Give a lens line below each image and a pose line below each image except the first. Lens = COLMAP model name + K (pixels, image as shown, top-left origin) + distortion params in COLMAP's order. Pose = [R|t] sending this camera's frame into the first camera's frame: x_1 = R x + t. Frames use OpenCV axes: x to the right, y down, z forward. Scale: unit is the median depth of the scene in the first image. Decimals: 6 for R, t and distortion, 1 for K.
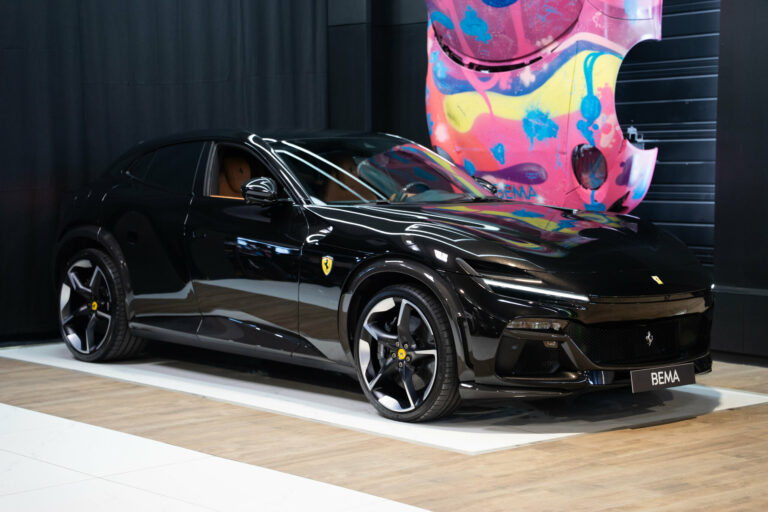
lens RADIAL K [[1451.7, 0, 381.8], [0, 1451.7, 257.6], [0, 0, 1]] dist [0.316130, 0.000000]
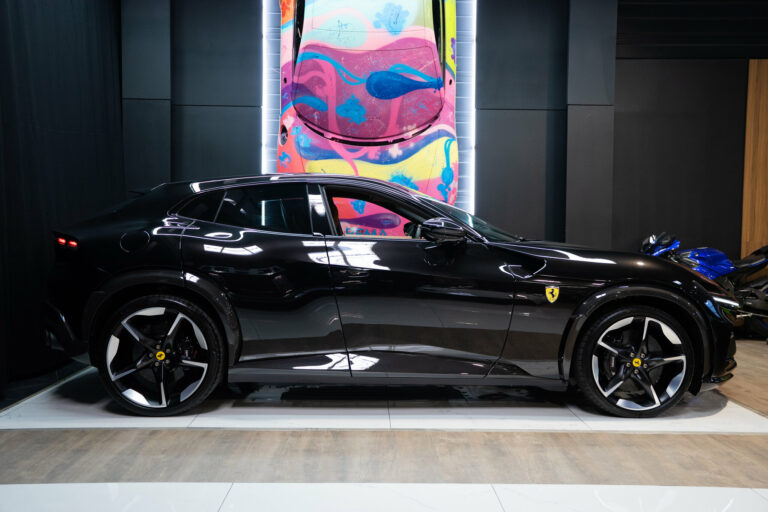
lens RADIAL K [[713.1, 0, 385.6], [0, 713.1, 254.9], [0, 0, 1]] dist [-0.034698, 0.000000]
pose [[0.648601, -0.022860, 0.760785, -0.430256], [0.042073, 0.999097, -0.005849, -0.021712], [-0.759965, 0.035803, 0.648977, 0.578924]]
